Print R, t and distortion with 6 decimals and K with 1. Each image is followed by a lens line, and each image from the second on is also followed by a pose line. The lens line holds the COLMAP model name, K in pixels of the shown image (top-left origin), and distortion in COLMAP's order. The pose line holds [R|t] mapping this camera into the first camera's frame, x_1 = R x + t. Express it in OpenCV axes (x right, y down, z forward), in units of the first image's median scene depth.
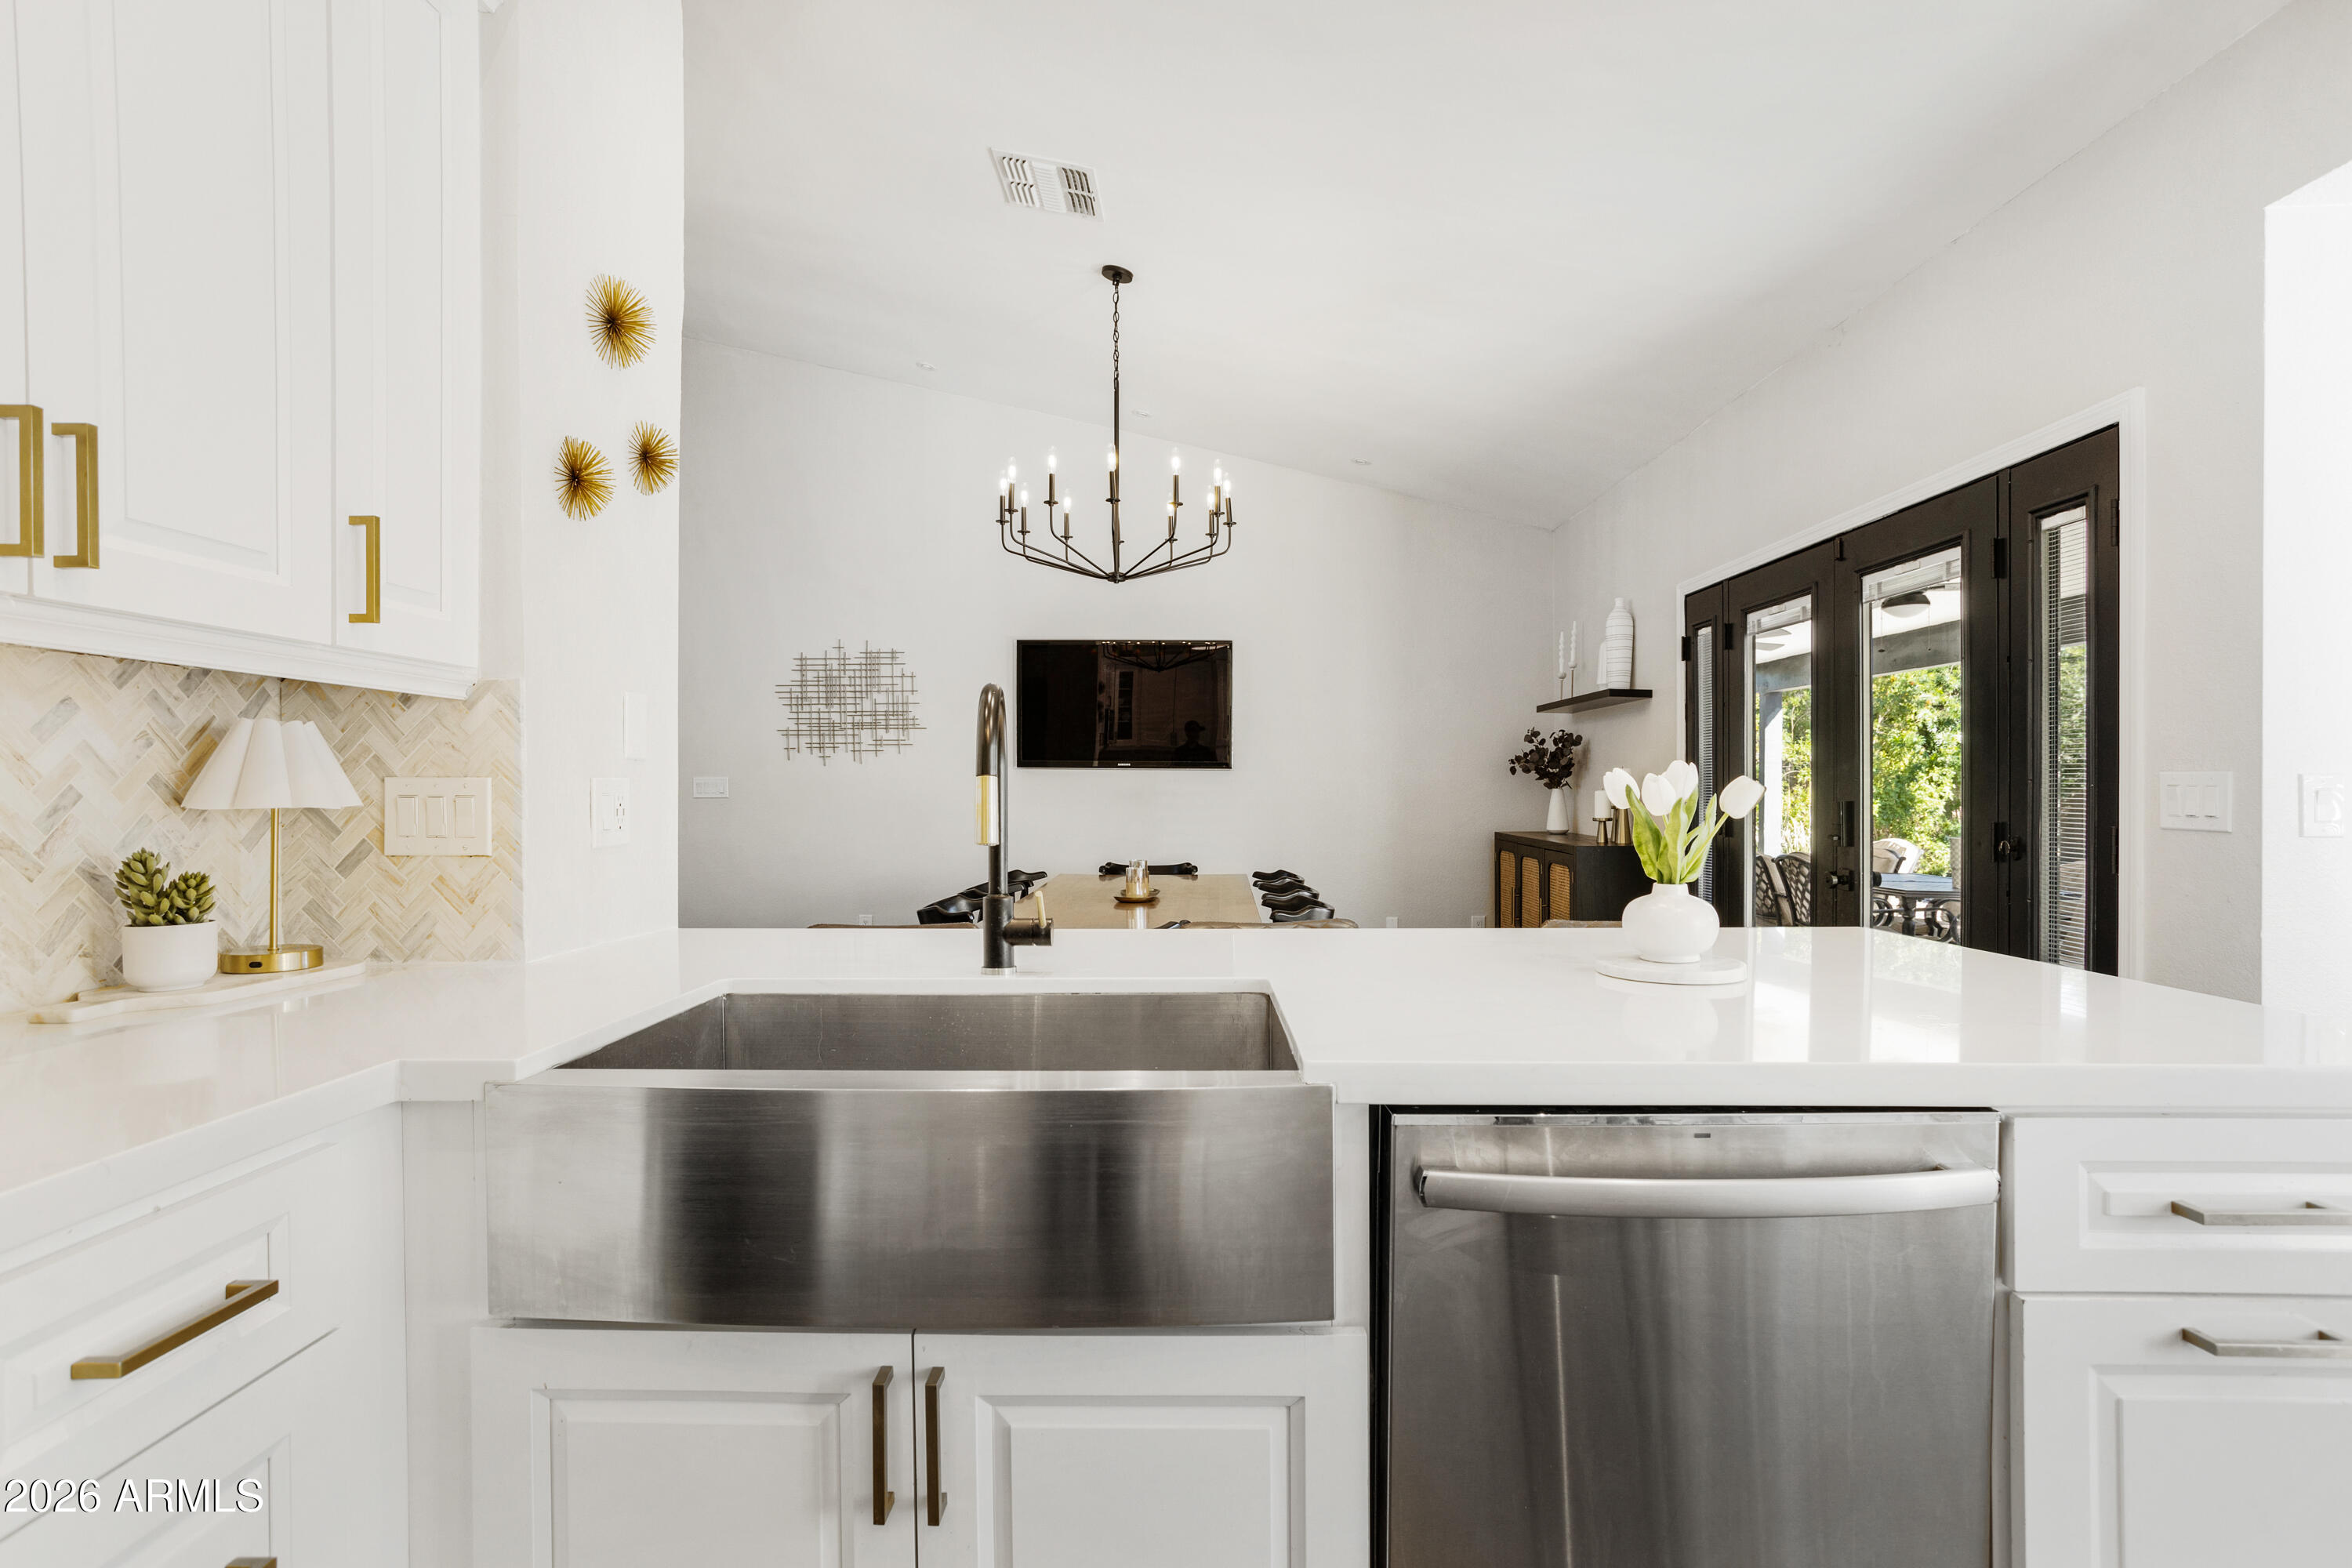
lens RADIAL K [[1190.2, 0, 1179.3], [0, 1190.2, 784.6], [0, 0, 1]] dist [-0.034875, 0.046385]
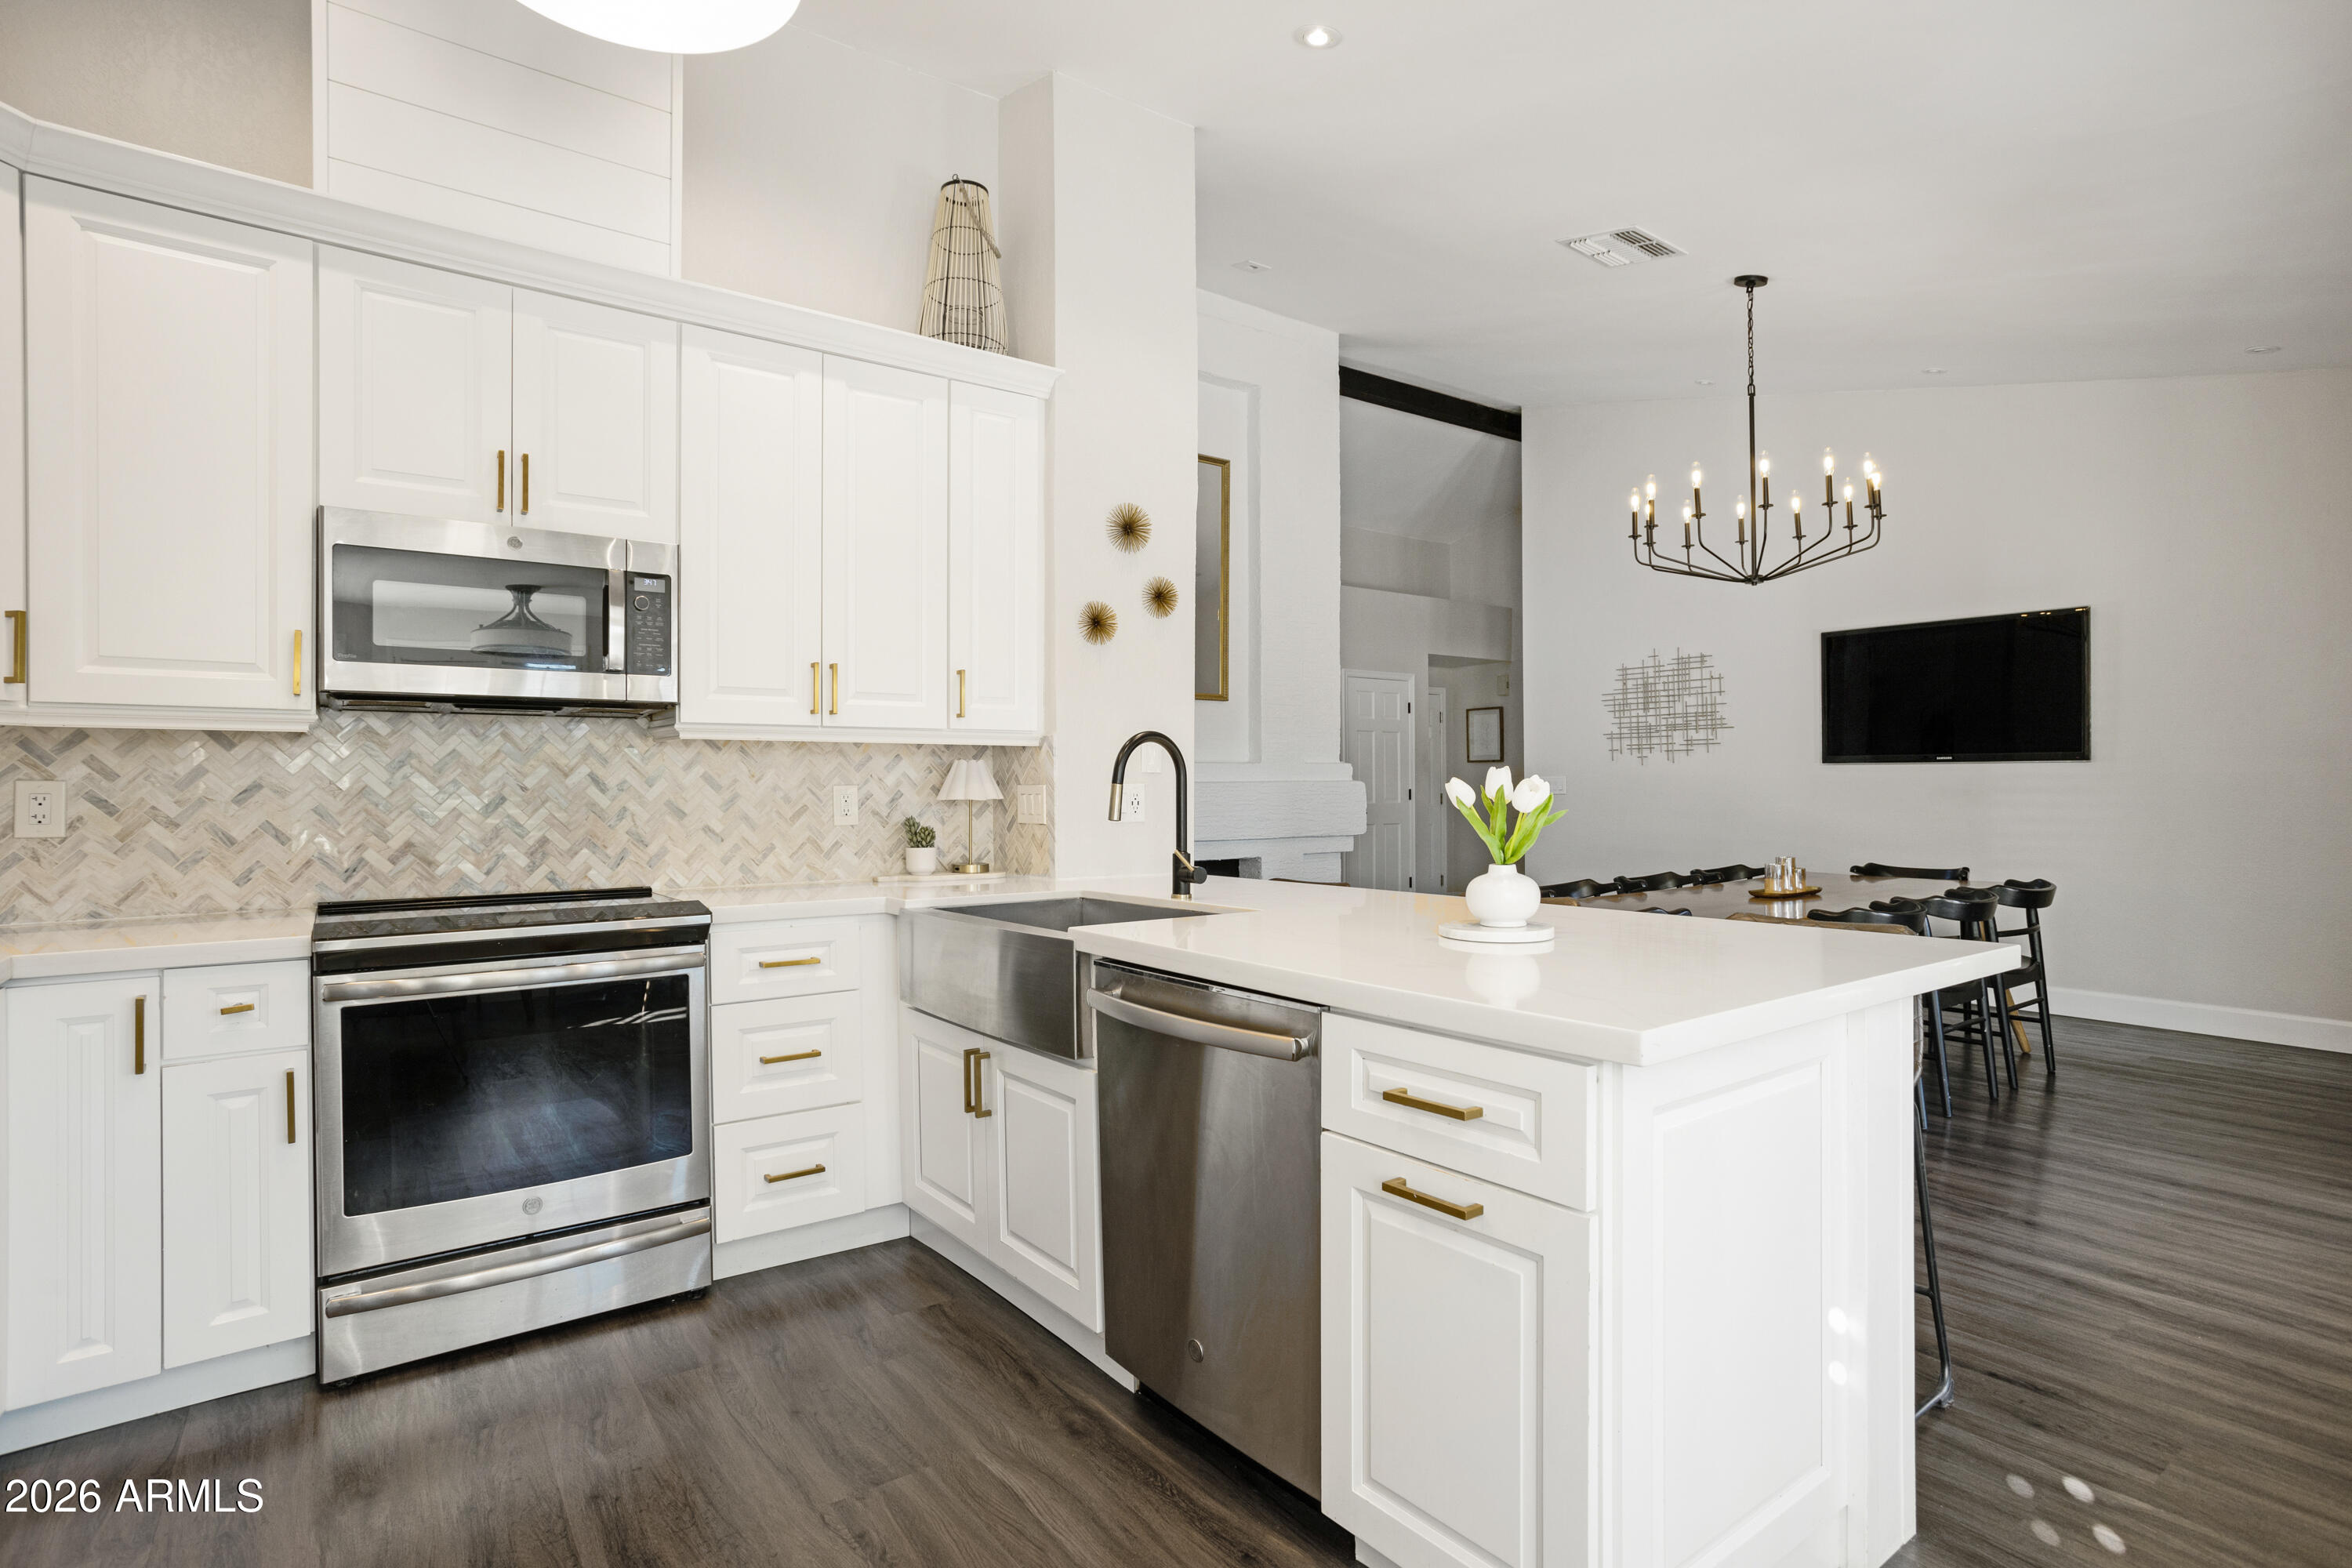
lens RADIAL K [[1161.7, 0, 1140.3], [0, 1161.7, 787.6], [0, 0, 1]] dist [-0.041567, 0.041089]
pose [[0.591793, -0.002254, -0.806087, 1.084637], [0.007545, 0.999968, 0.002743, -0.005658], [0.806055, -0.007705, 0.591791, -0.027426]]
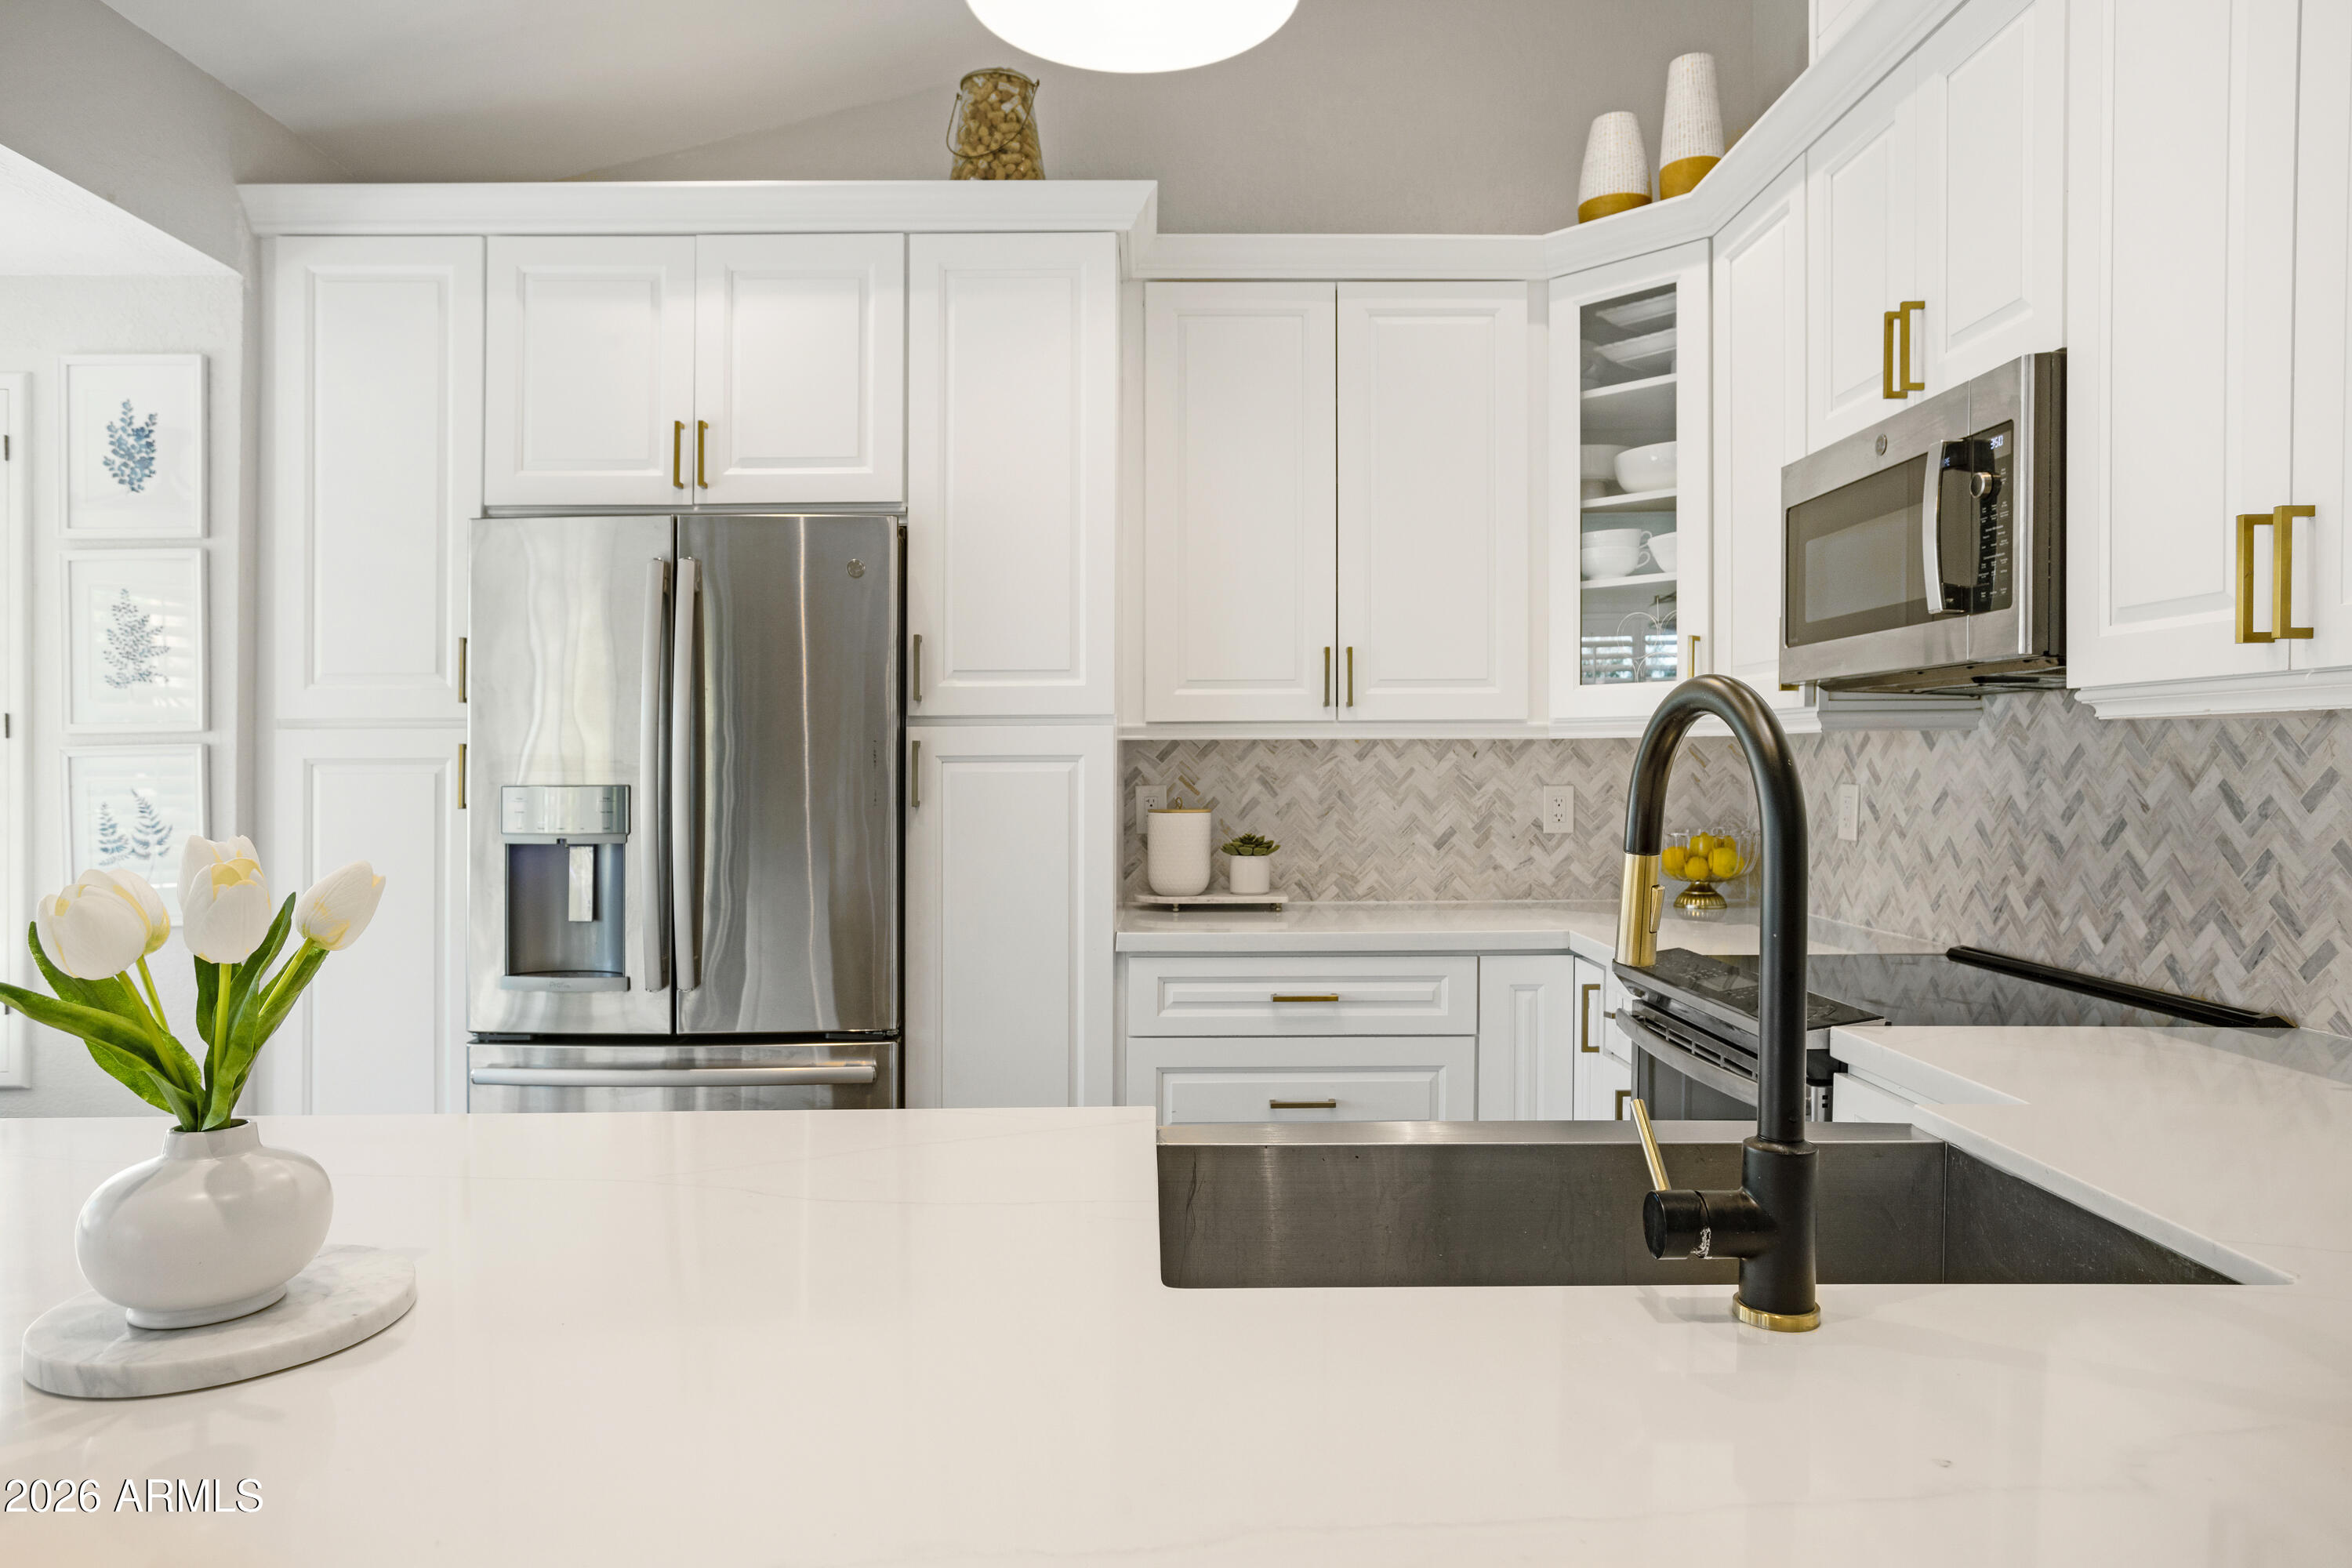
lens RADIAL K [[1524.1, 0, 1182.1], [0, 1524.1, 797.3], [0, 0, 1]] dist [-0.026548, 0.054671]
pose [[-0.999921, 0.005184, -0.011487, 0.076730], [0.004938, 0.999760, 0.021347, -0.045259], [0.011595, 0.021288, -0.999706, 1.483104]]
